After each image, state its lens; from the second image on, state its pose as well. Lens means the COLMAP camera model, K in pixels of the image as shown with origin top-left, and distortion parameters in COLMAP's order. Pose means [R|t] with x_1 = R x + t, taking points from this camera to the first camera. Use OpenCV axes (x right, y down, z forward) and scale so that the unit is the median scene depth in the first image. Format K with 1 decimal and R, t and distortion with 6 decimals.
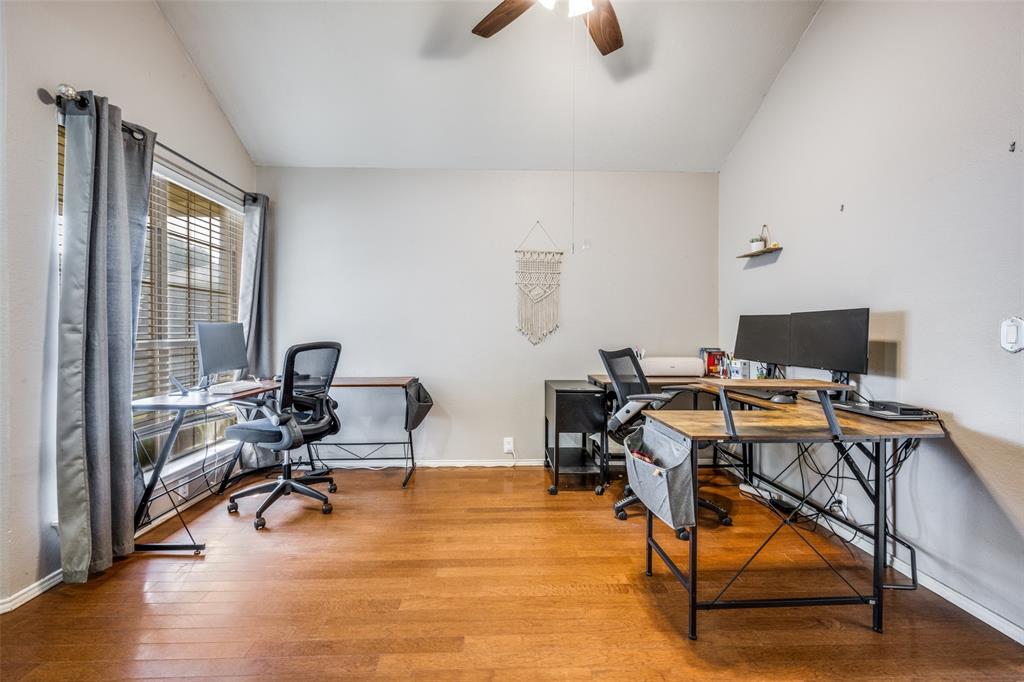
lens RADIAL K [[425.2, 0, 509.3], [0, 425.2, 338.5], [0, 0, 1]] dist [0.000963, -0.000062]
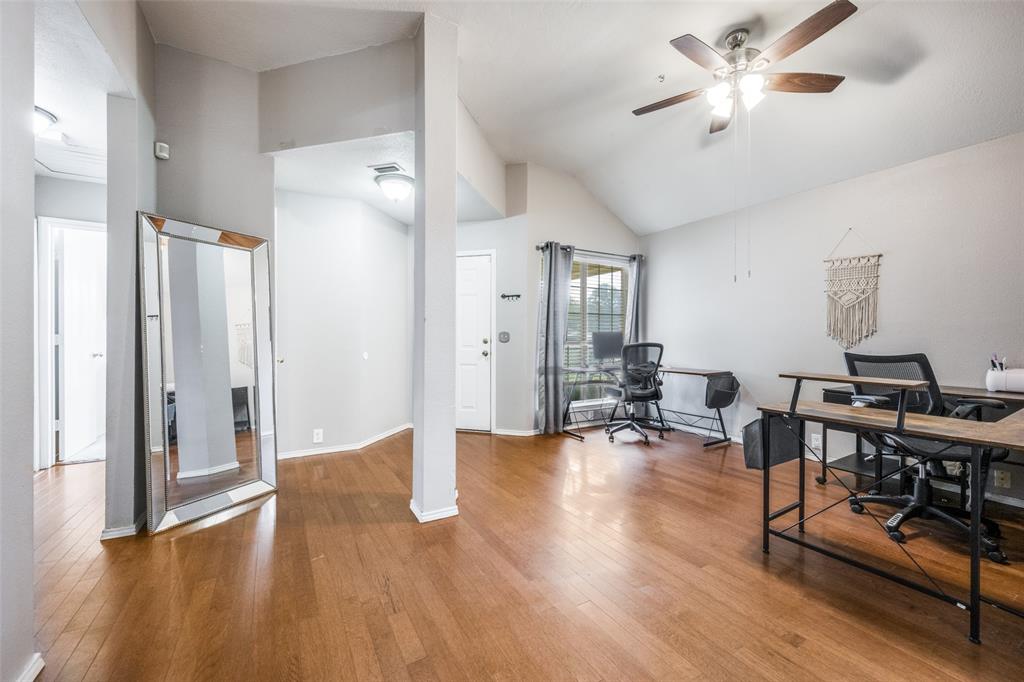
lens RADIAL K [[404.8, 0, 519.0], [0, 404.8, 342.1], [0, 0, 1]] dist [-0.002626, 0.000648]
pose [[0.495888, 0.009643, -0.868333, 0.646946], [-0.013888, 0.999899, 0.003173, 0.007082], [0.868275, 0.010486, 0.495972, -0.211102]]
